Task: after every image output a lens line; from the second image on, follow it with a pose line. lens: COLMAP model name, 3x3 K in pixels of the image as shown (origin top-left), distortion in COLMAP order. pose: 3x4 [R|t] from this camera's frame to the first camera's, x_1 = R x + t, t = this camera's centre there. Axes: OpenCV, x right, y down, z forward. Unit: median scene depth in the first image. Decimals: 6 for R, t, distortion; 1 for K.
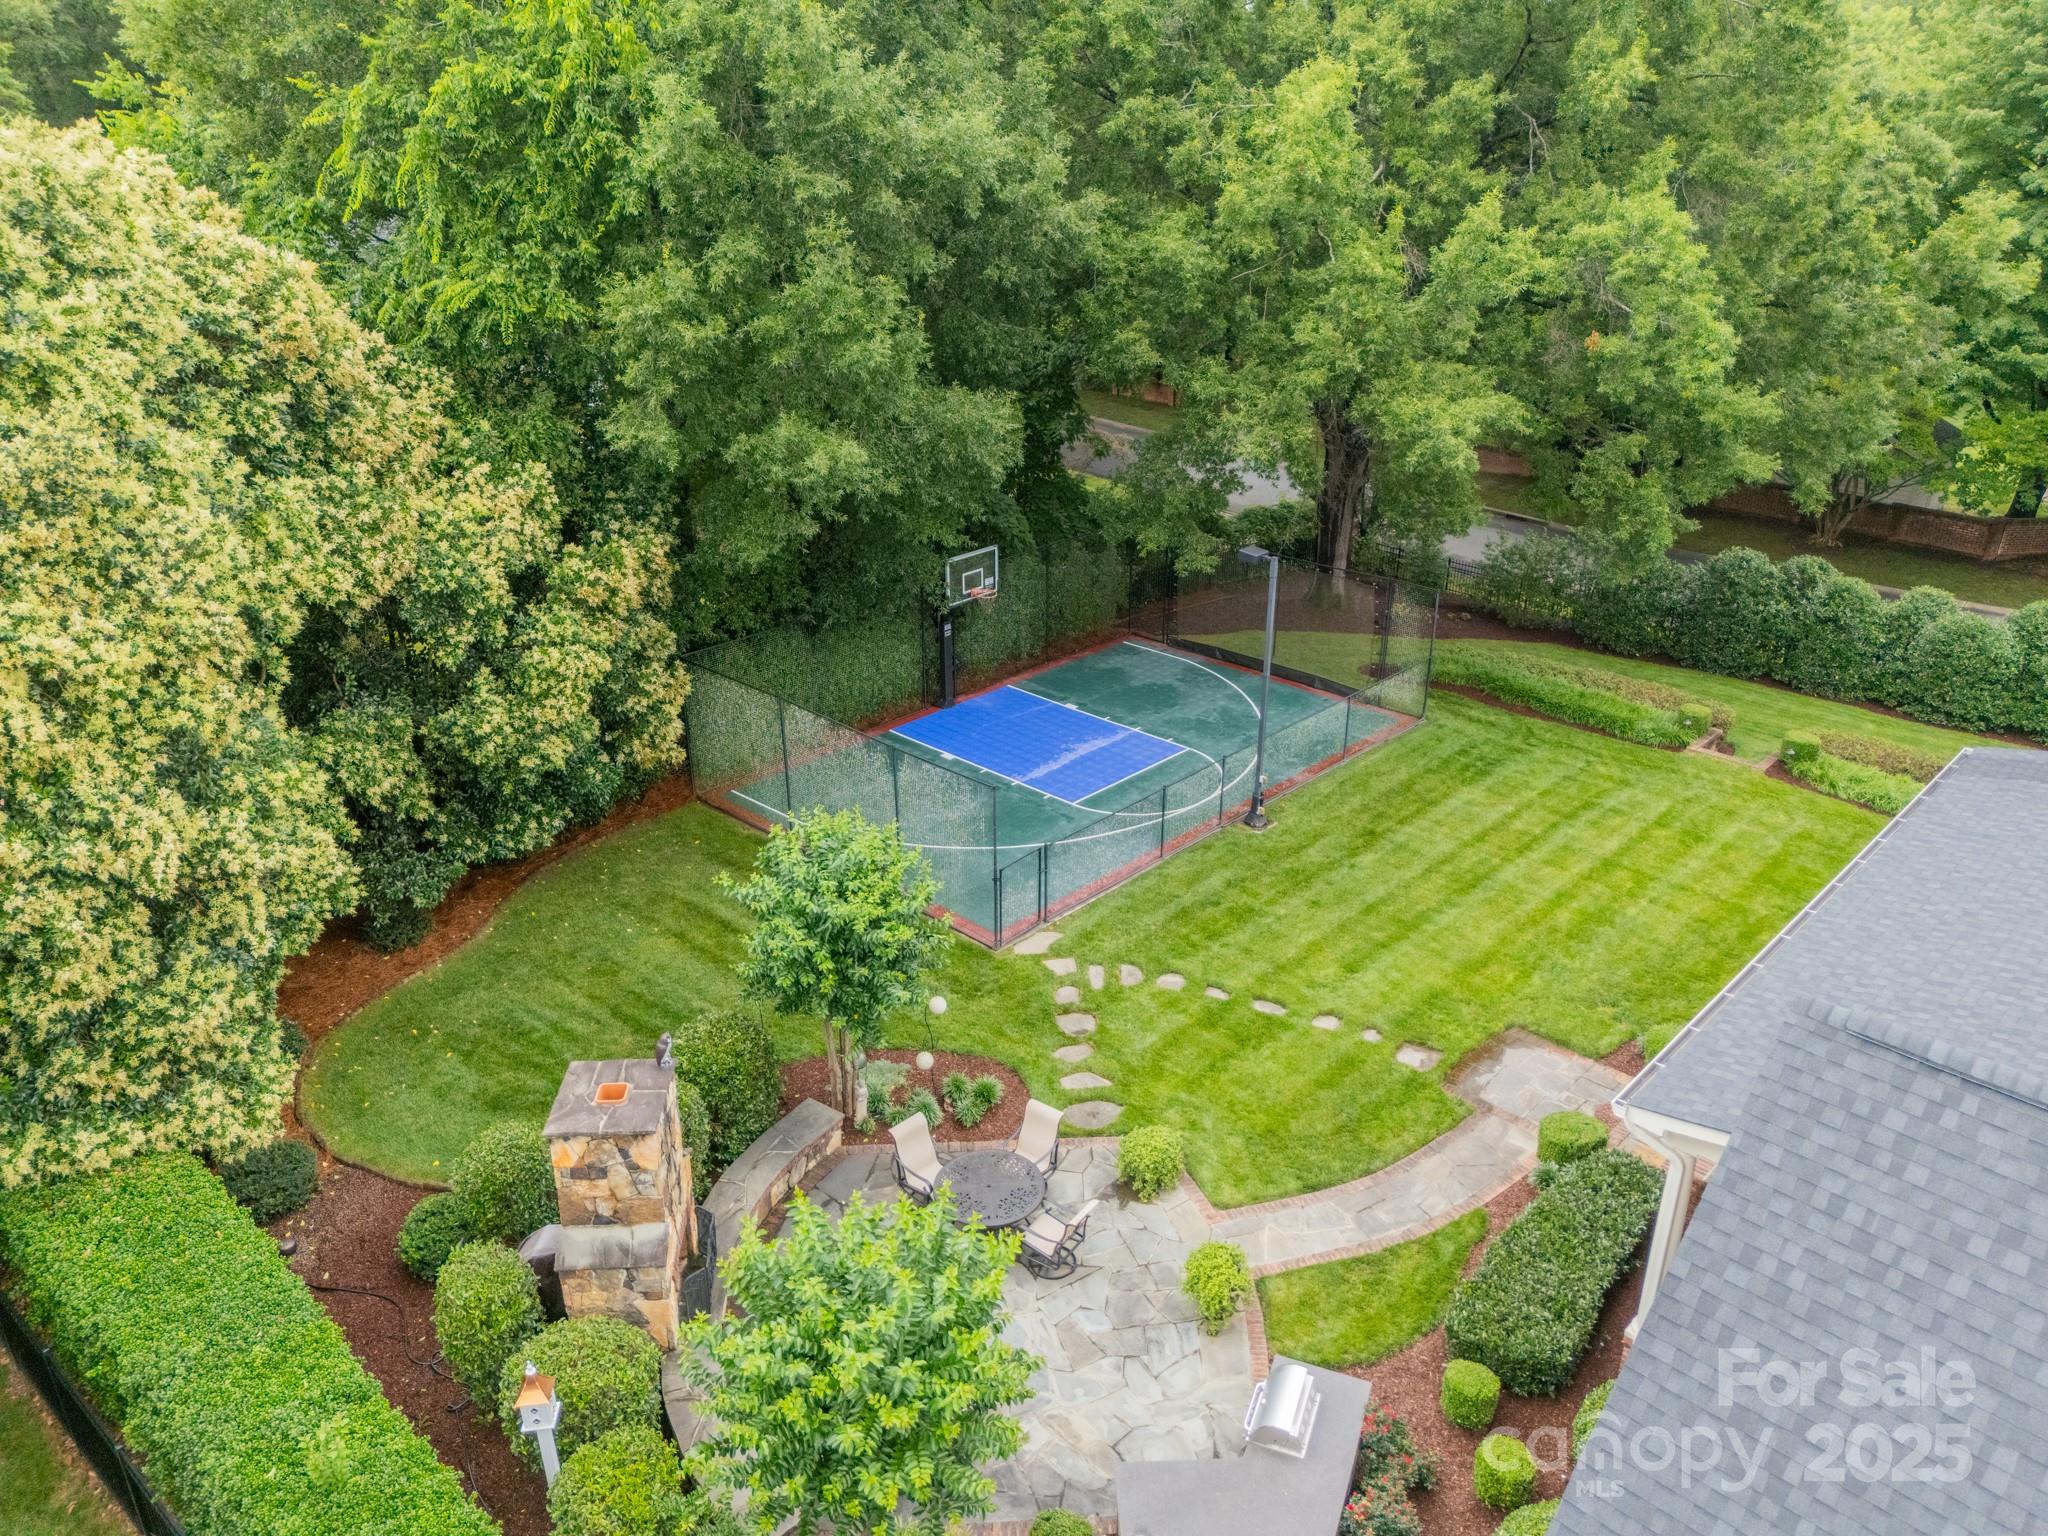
lens RADIAL K [[1502.9, 0, 1014.7], [0, 1502.9, 761.5], [0, 0, 1]] dist [0.024867, -0.026422]
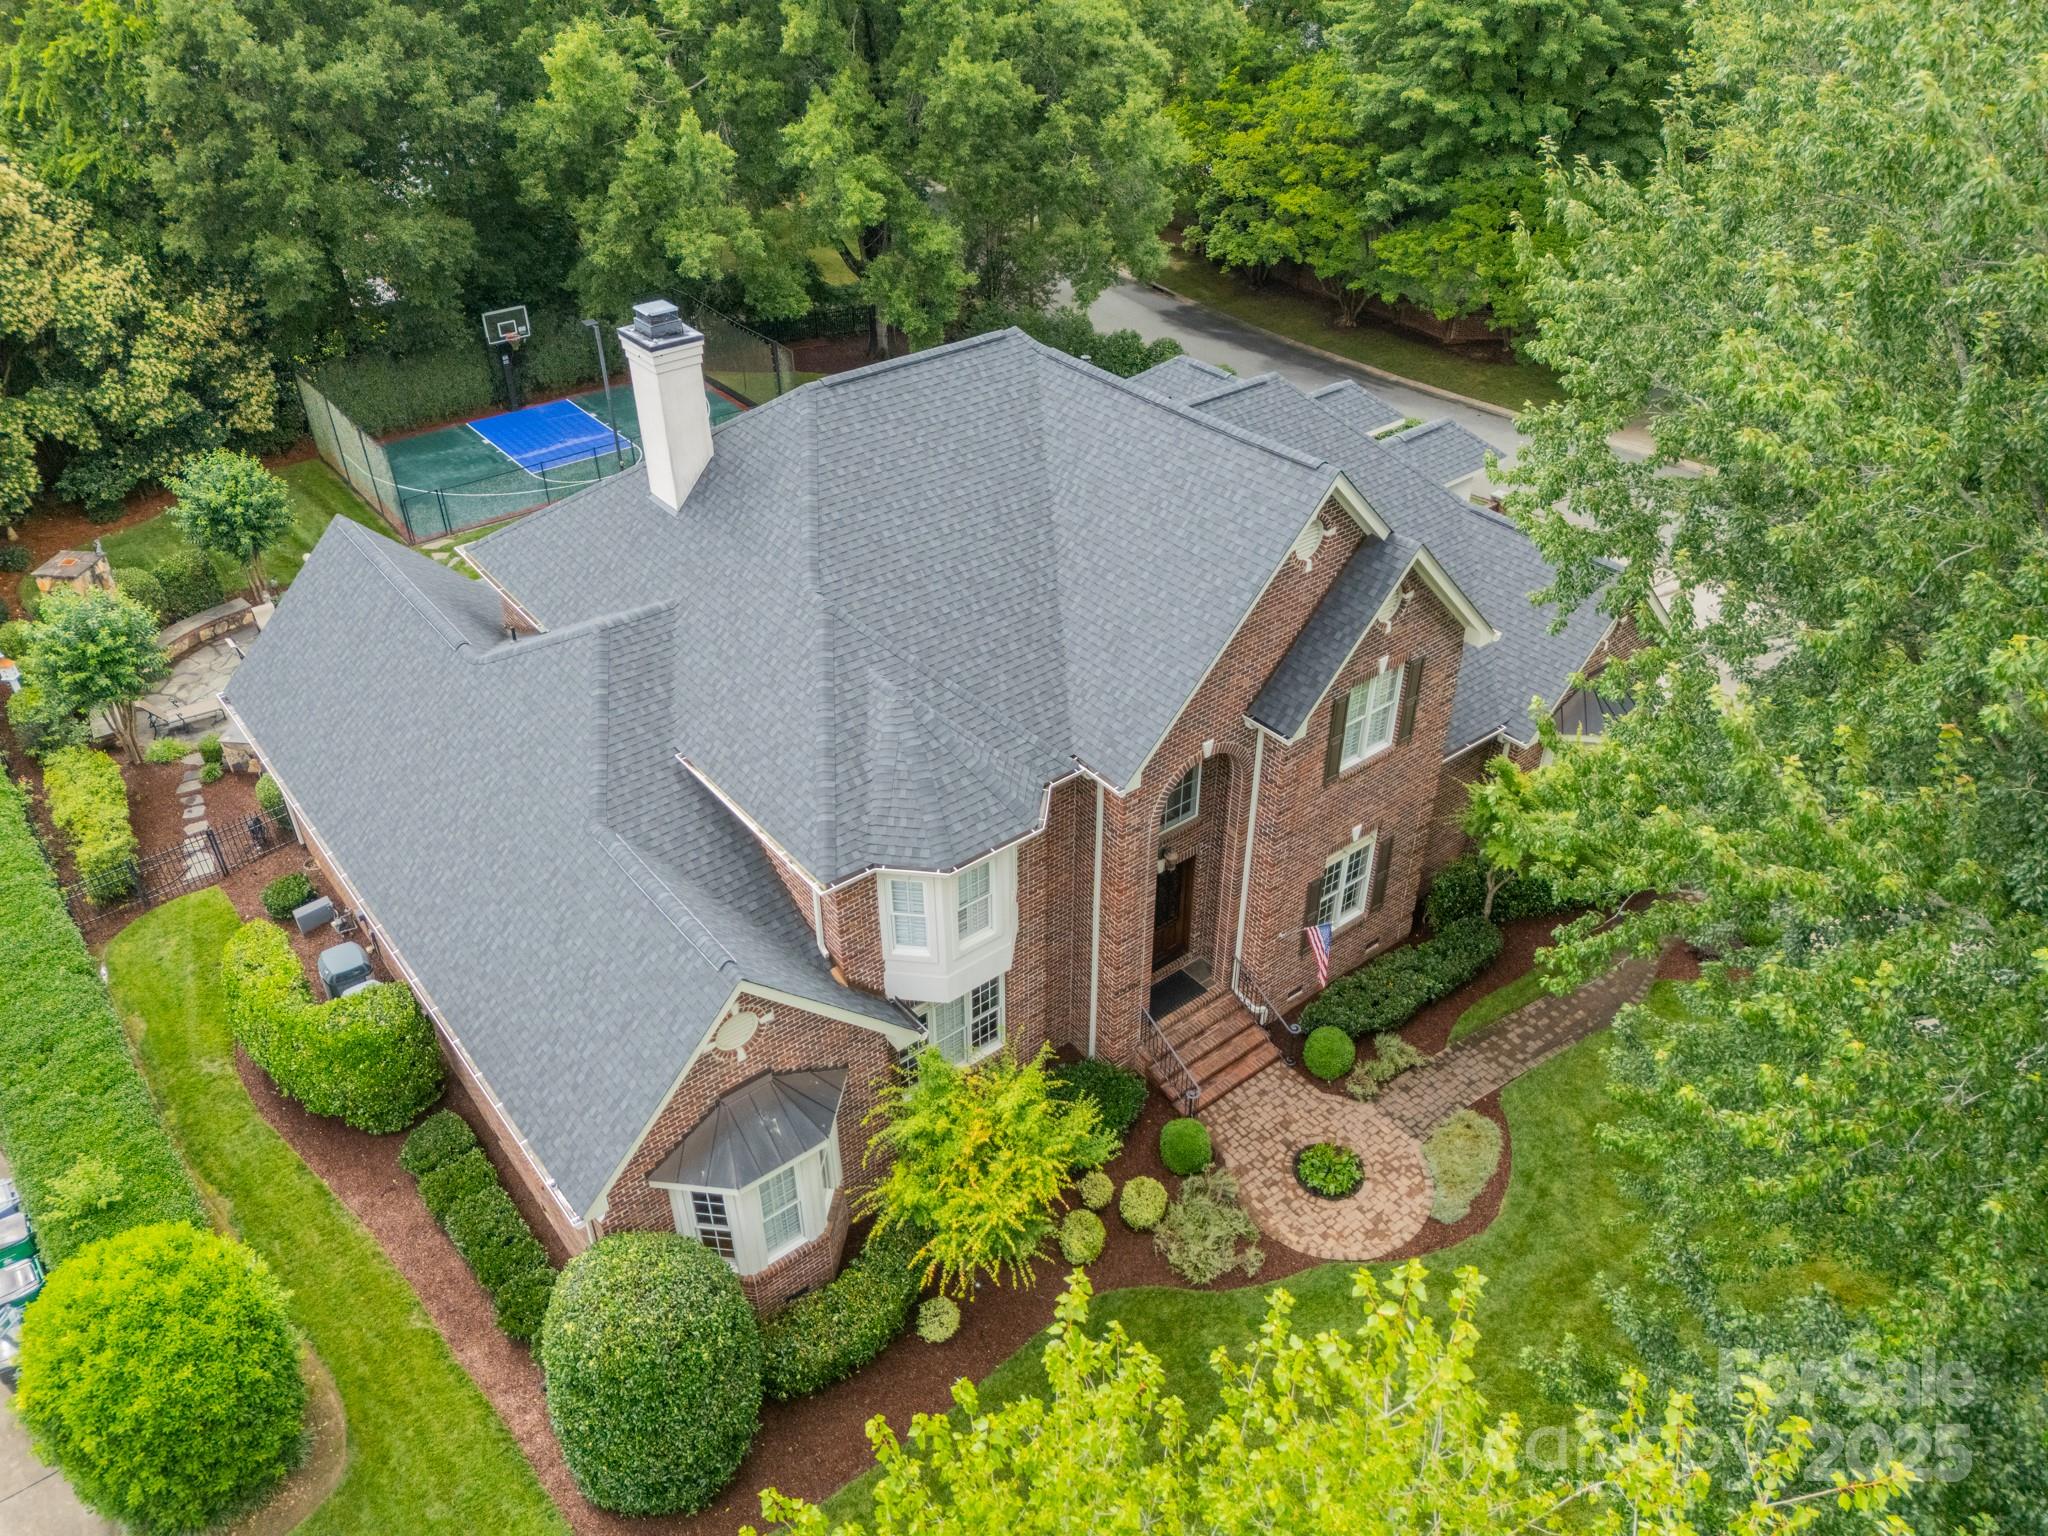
lens RADIAL K [[1502.9, 0, 1030.9], [0, 1502.9, 769.3], [0, 0, 1]] dist [0.024867, -0.026422]
pose [[0.991834, 0.078673, -0.100378, 1.031749], [-0.059083, 0.980954, 0.185035, 0.011559], [0.113023, -0.177593, 0.977592, -0.818101]]
